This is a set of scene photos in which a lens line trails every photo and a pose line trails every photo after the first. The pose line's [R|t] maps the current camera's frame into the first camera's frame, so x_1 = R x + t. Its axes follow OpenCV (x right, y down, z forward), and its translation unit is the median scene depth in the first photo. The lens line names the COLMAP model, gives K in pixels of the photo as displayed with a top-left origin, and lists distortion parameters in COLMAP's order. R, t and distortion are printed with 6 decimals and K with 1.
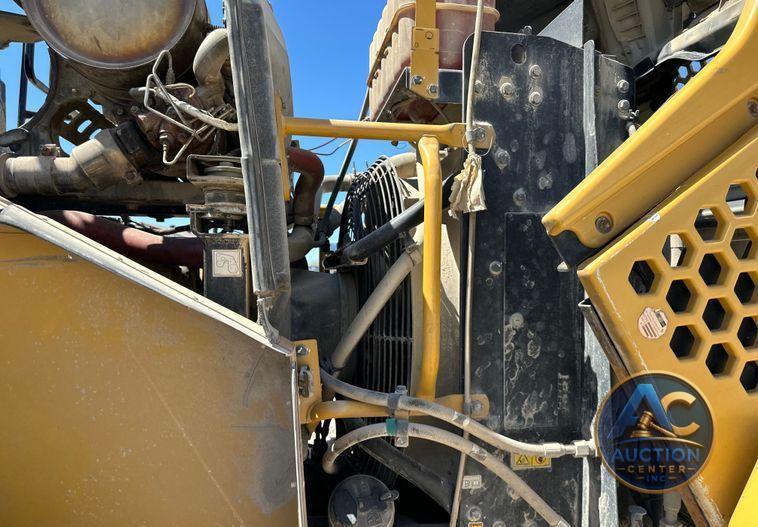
lens RADIAL K [[526.8, 0, 381.6], [0, 526.8, 286.2], [0, 0, 1]] dist [0.066146, -0.084609]
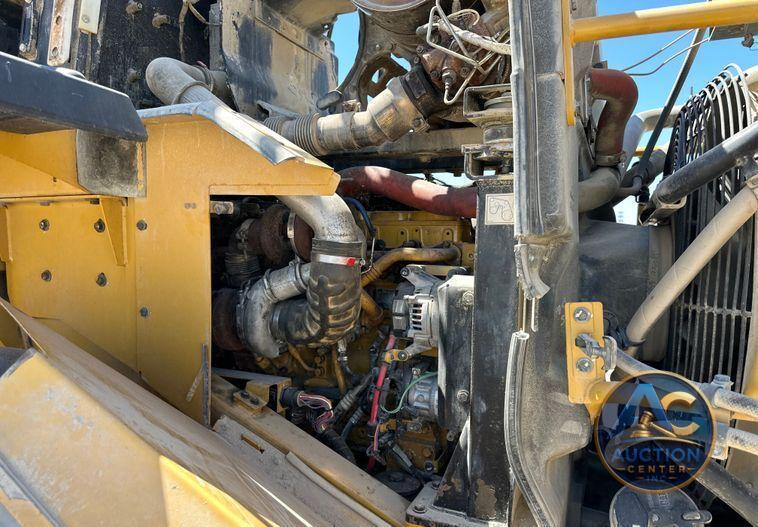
lens RADIAL K [[541.7, 0, 393.4], [0, 541.7, 291.0], [0, 0, 1]] dist [0.057089, -0.099412]
pose [[0.844216, 0.059495, -0.532691, 0.042131], [-0.024115, 0.997030, 0.073137, 0.028592], [0.535461, -0.048897, 0.843143, 0.131812]]
